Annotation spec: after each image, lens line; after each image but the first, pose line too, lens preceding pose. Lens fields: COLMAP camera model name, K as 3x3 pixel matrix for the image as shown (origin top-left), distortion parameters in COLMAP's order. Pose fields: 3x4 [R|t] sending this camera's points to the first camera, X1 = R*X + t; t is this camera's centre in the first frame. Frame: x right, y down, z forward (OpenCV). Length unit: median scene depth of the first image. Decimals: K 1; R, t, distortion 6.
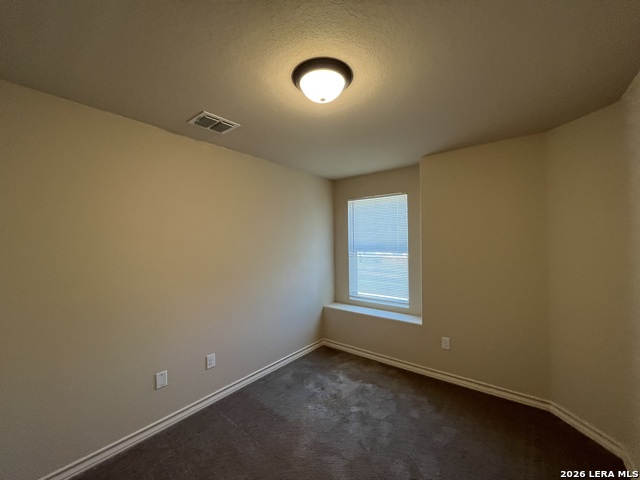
lens RADIAL K [[257.3, 0, 324.4], [0, 257.3, 239.7], [0, 0, 1]] dist [-0.001900, -0.000632]
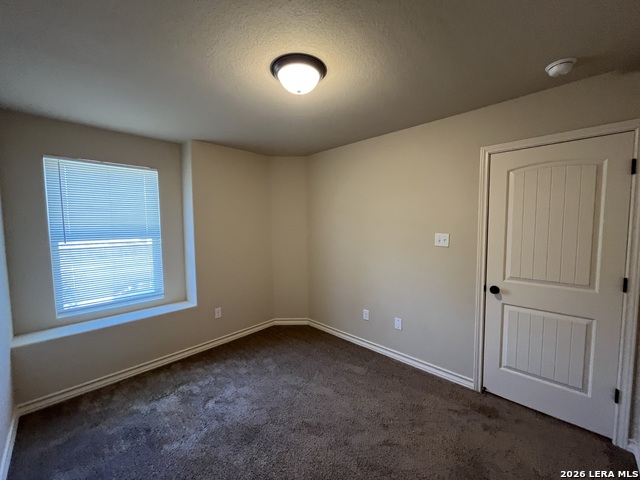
lens RADIAL K [[257.3, 0, 317.4], [0, 257.3, 240.5], [0, 0, 1]] dist [-0.001900, -0.000632]
pose [[0.107215, -0.062990, 0.992239, -0.553107], [-0.002897, 0.997967, 0.063666, 0.001351], [-0.994232, -0.009701, 0.106814, 0.395536]]
